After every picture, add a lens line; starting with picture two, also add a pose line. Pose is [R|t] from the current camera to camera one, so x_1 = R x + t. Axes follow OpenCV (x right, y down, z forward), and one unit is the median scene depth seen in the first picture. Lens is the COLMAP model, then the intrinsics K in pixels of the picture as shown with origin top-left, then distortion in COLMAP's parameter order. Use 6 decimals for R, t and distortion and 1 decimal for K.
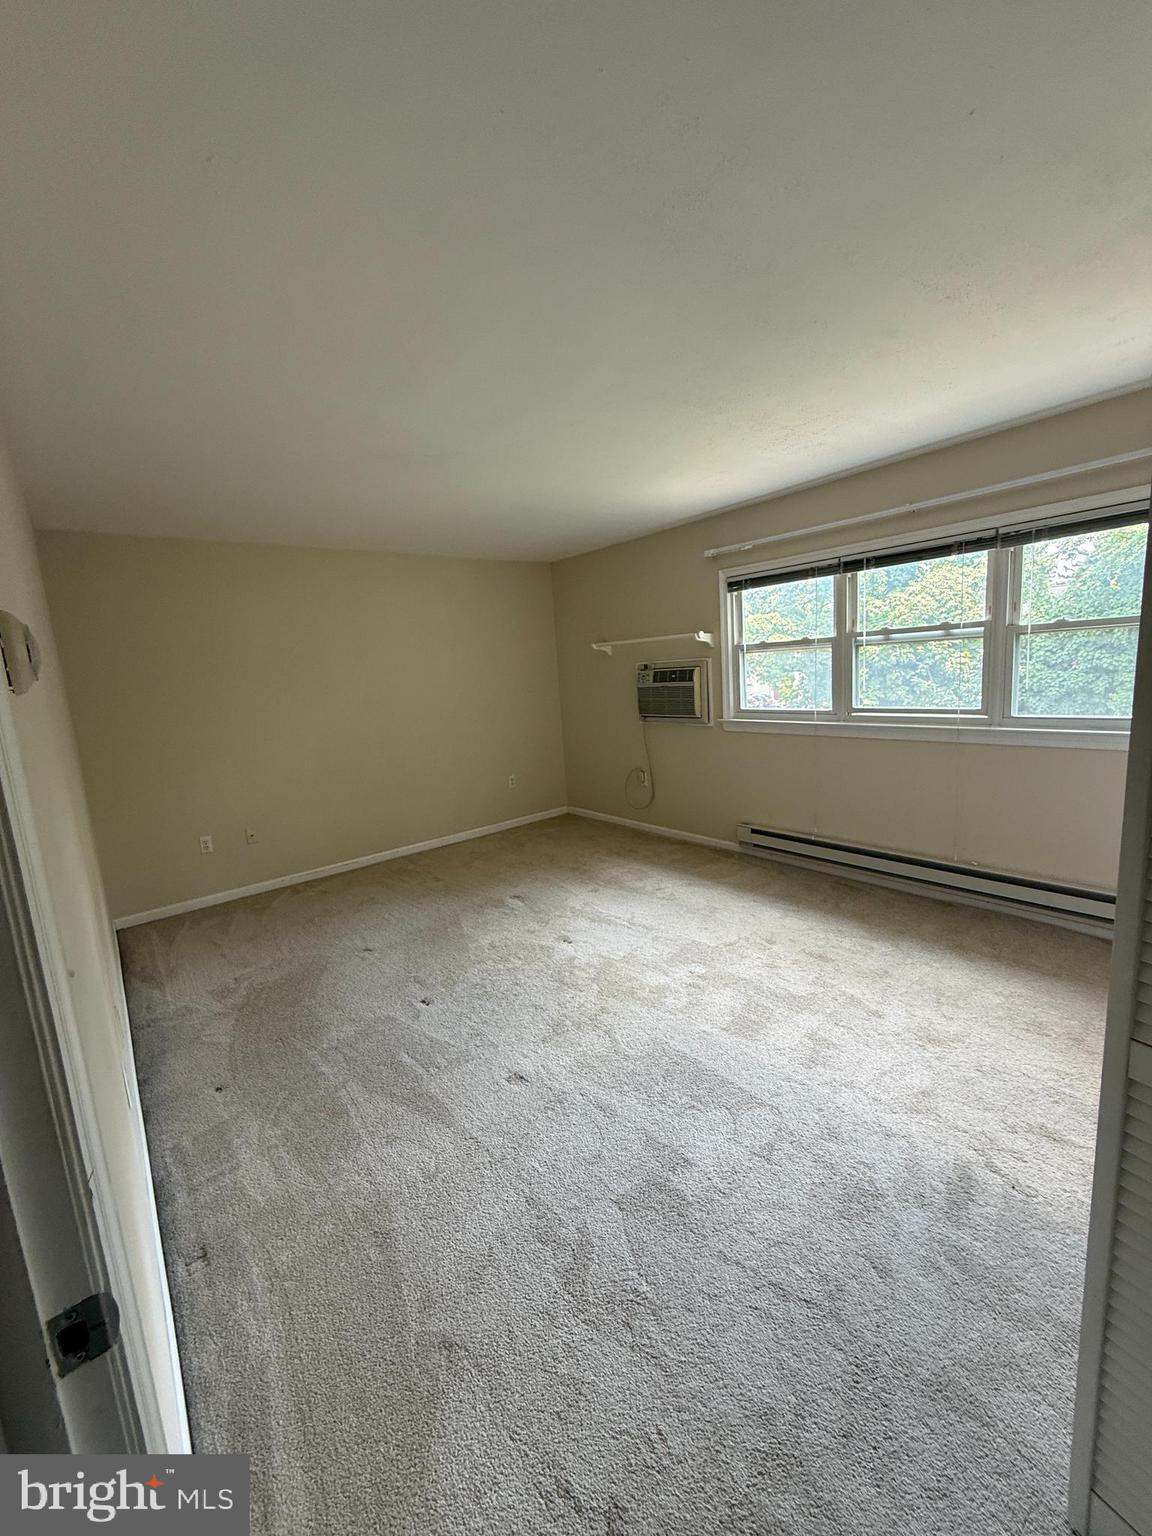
lens RADIAL K [[611.0, 0, 576.5], [0, 611.0, 761.8], [0, 0, 1]] dist [-0.001578, 0.000063]
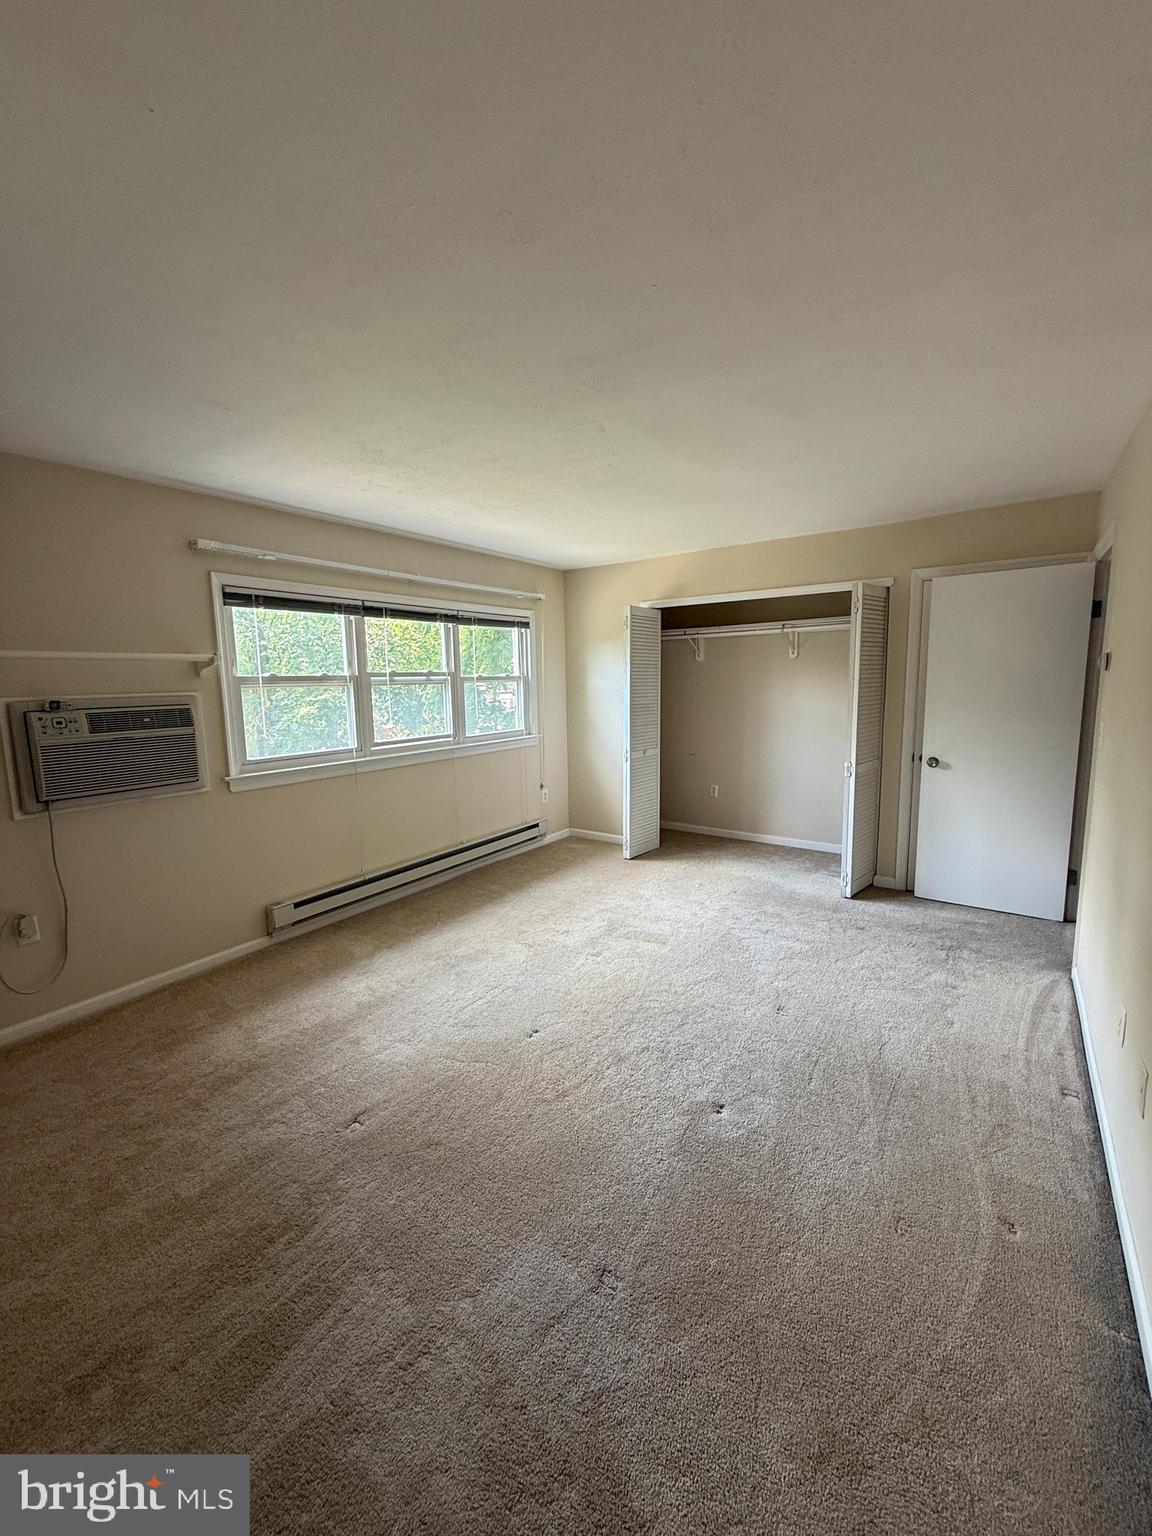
lens RADIAL K [[611.0, 0, 579.8], [0, 611.0, 757.5], [0, 0, 1]] dist [-0.001578, 0.000063]
pose [[-0.270449, -0.052995, 0.961275, -0.631541], [0.185977, 0.976801, 0.106174, -0.102778], [-0.944600, 0.207490, -0.254319, 0.880653]]
